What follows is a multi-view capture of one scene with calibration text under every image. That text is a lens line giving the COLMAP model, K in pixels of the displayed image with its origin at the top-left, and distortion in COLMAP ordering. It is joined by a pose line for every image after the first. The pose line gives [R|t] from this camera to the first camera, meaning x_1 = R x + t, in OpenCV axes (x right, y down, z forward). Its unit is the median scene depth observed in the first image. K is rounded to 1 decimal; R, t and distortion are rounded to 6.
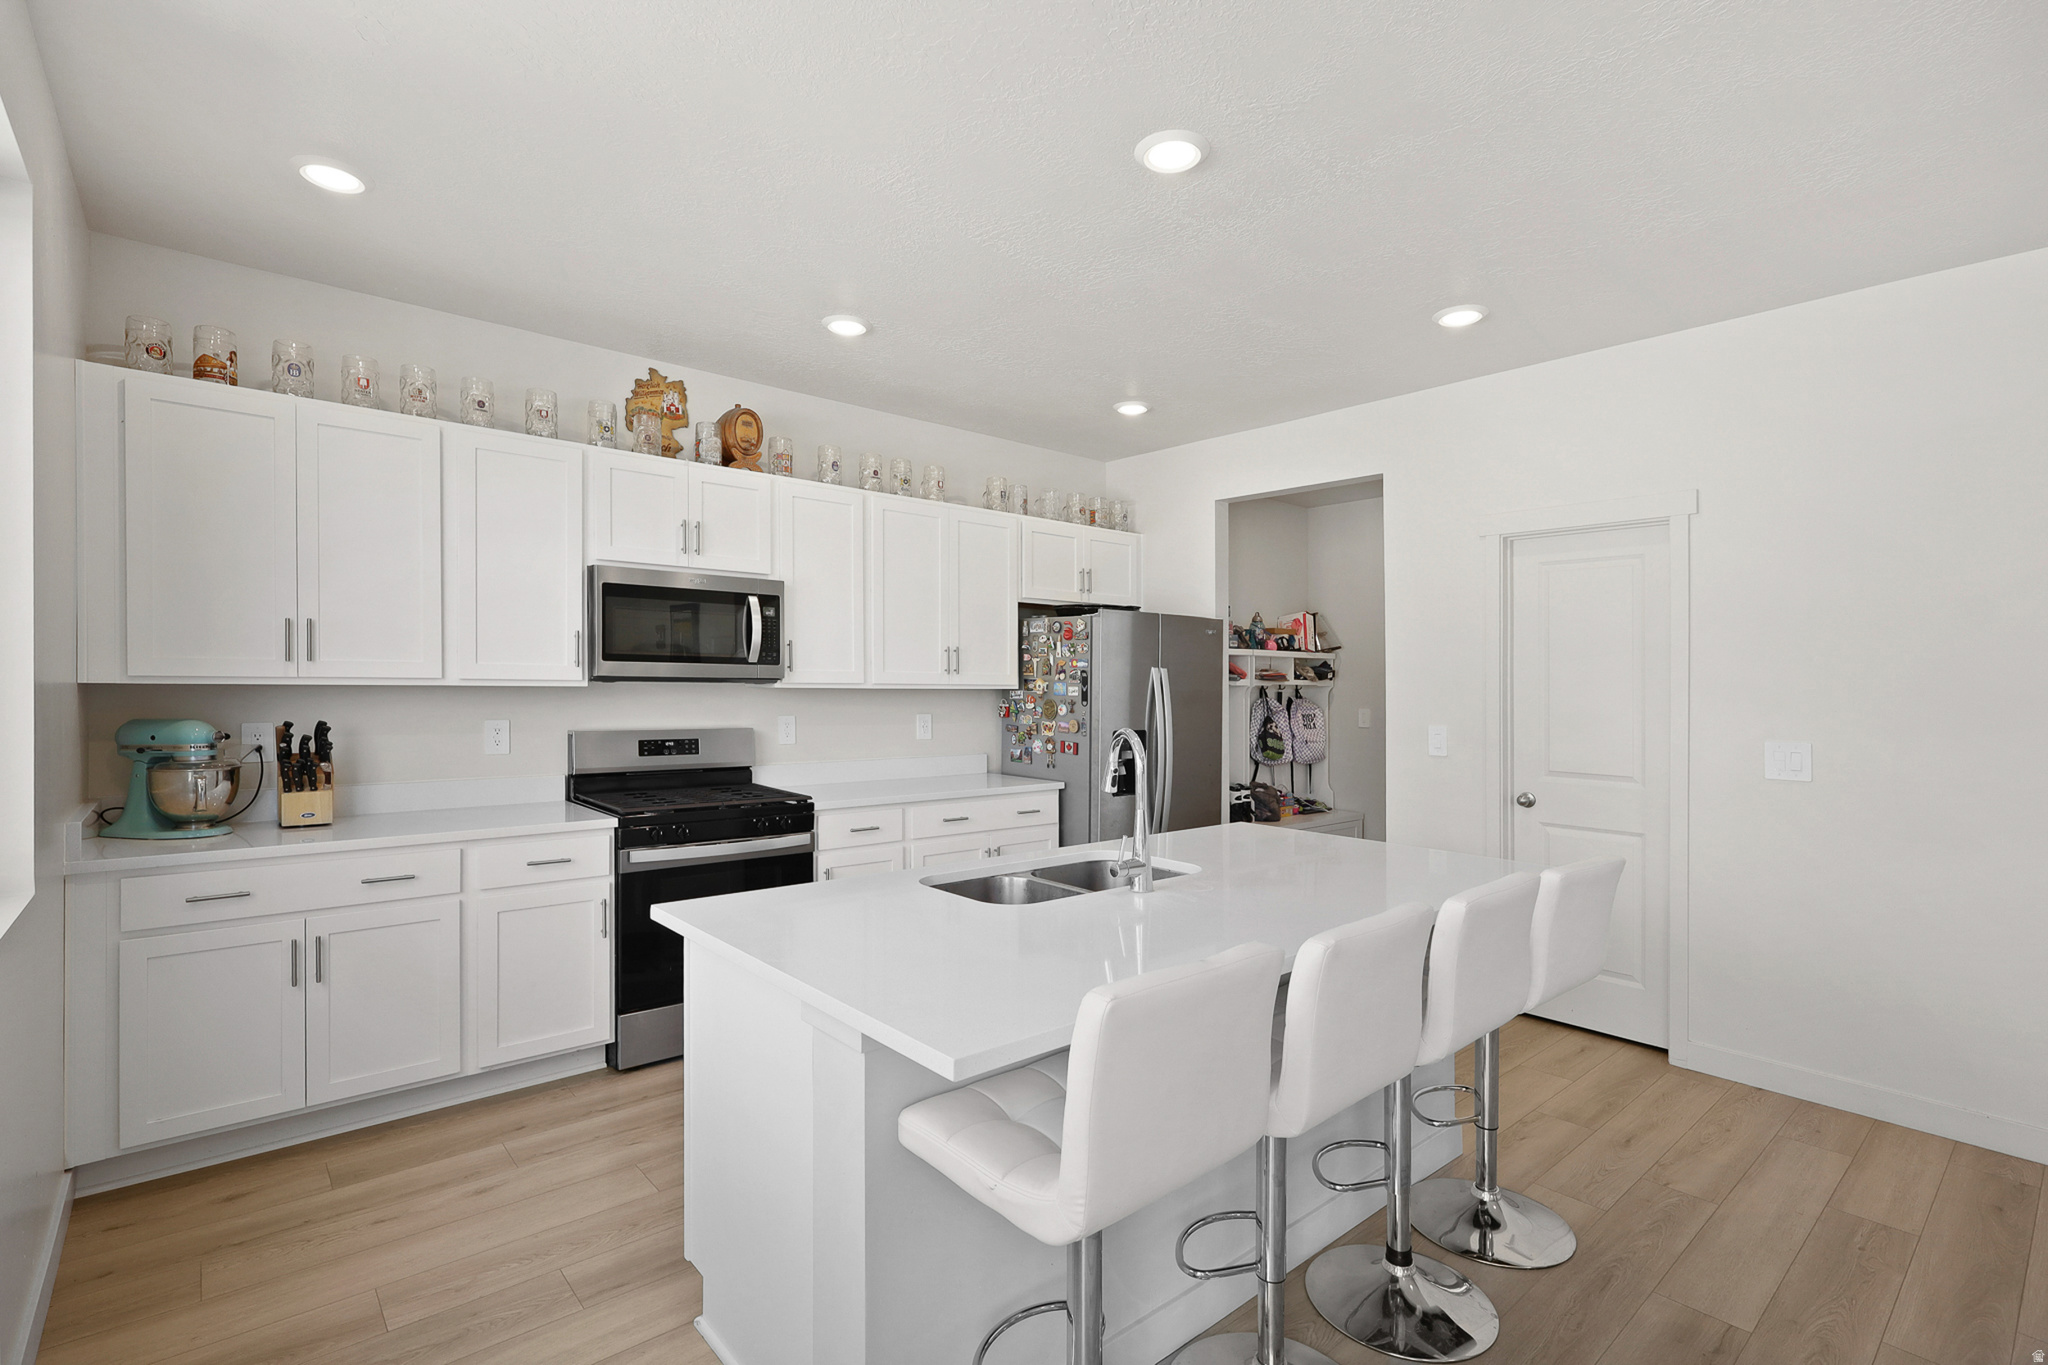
lens RADIAL K [[956.6, 0, 1017.7], [0, 956.6, 676.3], [0, 0, 1]] dist [0.002322, -0.000152]
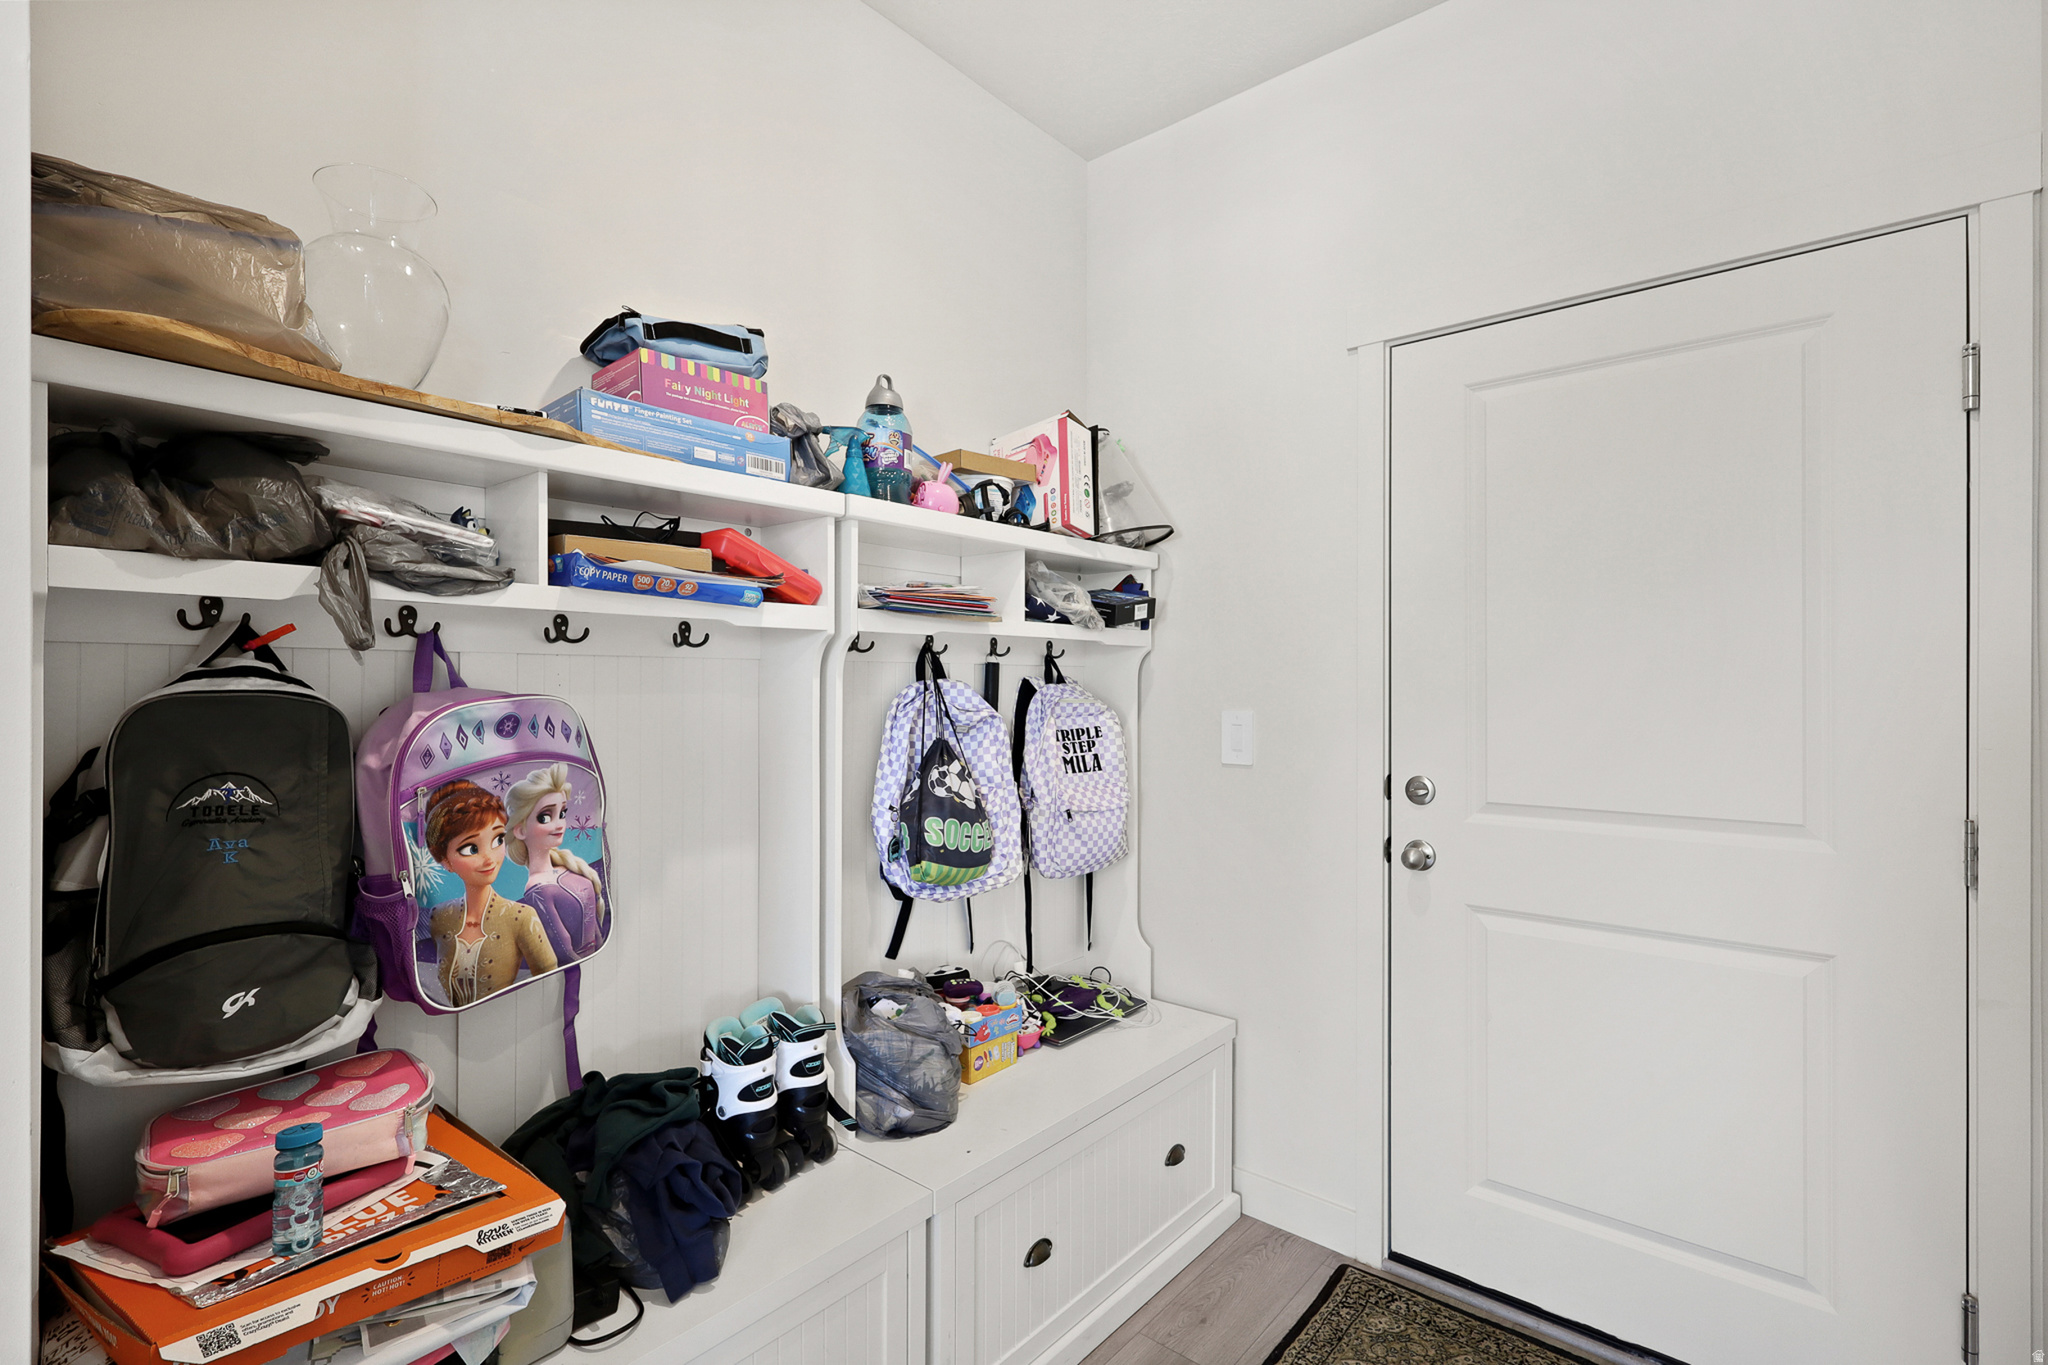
lens RADIAL K [[962.9, 0, 1017.8], [0, 962.9, 682.5], [0, 0, 1]] dist [-0.001042, 0.000487]
pose [[0.987593, -0.002657, 0.157010, 0.234874], [0.000504, 0.999905, 0.013749, 0.019090], [-0.157031, -0.013500, 0.987501, 0.684527]]
